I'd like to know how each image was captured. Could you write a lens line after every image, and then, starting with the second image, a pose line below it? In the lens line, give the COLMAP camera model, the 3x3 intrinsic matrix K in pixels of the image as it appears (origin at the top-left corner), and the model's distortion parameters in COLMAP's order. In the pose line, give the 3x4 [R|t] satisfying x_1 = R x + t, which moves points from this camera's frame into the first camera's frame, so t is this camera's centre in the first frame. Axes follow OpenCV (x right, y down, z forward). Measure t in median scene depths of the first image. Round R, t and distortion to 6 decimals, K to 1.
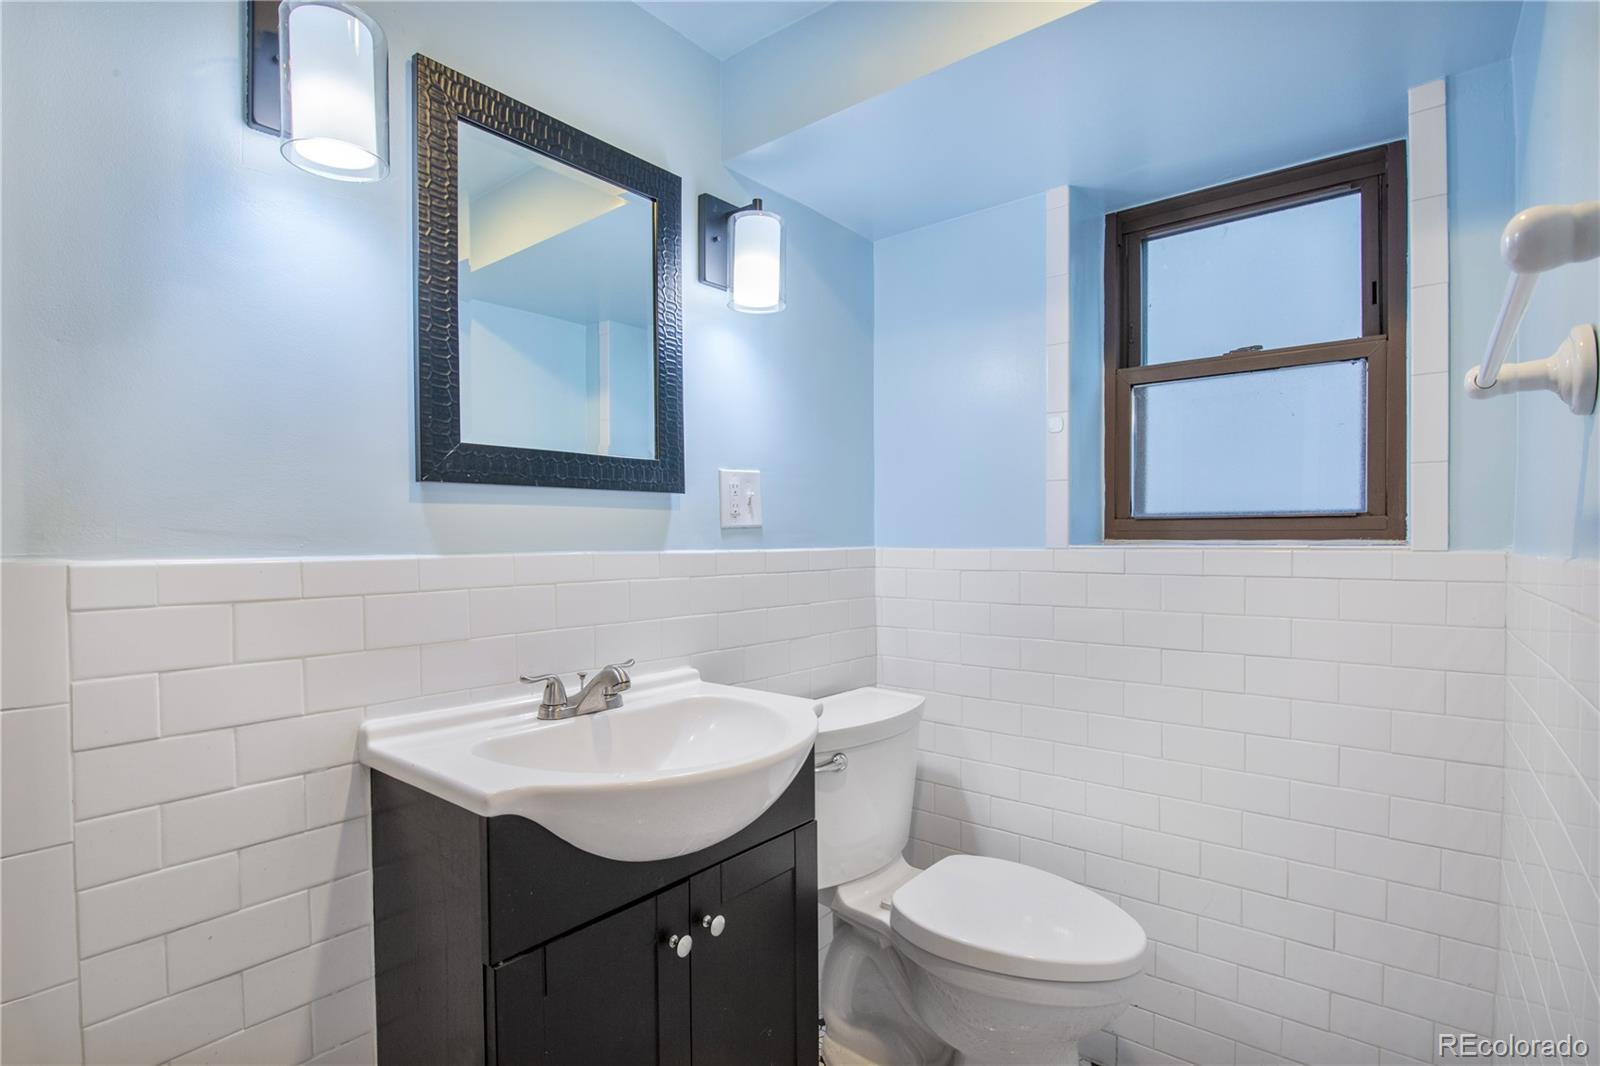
lens RADIAL K [[793.4, 0, 798.2], [0, 793.4, 544.8], [0, 0, 1]] dist [0.003937, -0.000187]
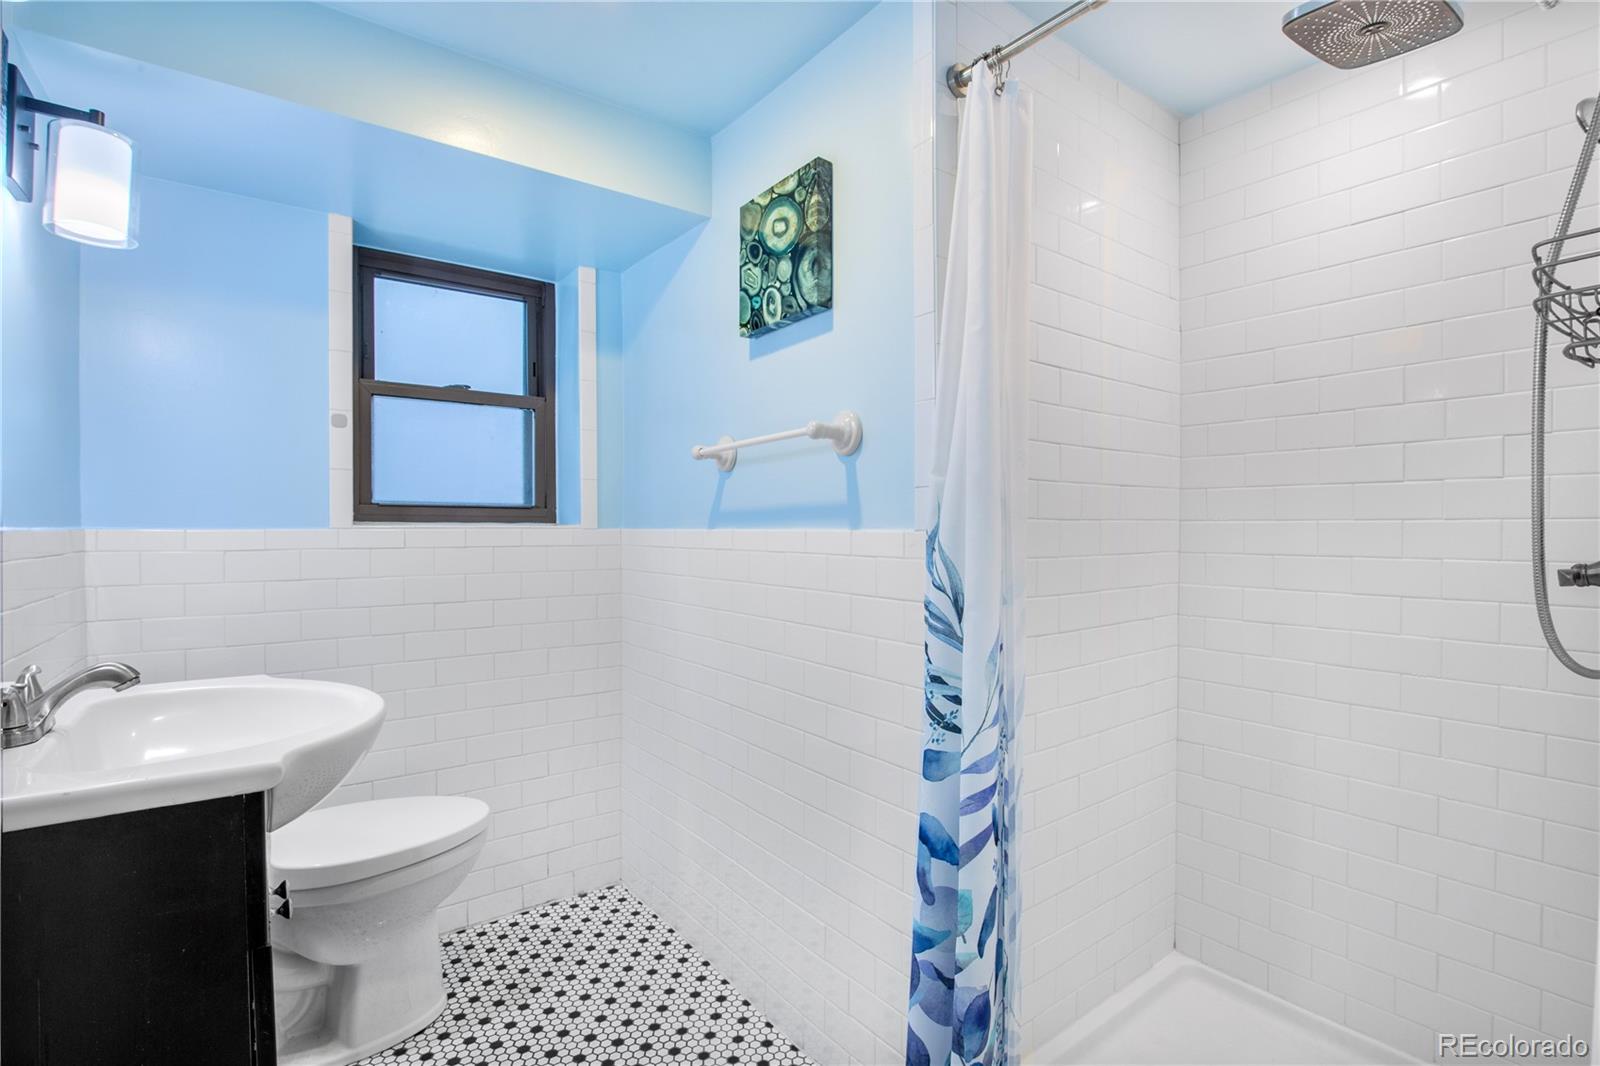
lens RADIAL K [[742.9, 0, 796.7], [0, 742.9, 541.0], [0, 0, 1]] dist [-0.028313, -0.002676]
pose [[0.272646, -0.011360, 0.962047, -0.542752], [0.003996, 0.999935, 0.010675, 0.014670], [-0.962106, 0.000934, 0.272674, 0.079634]]
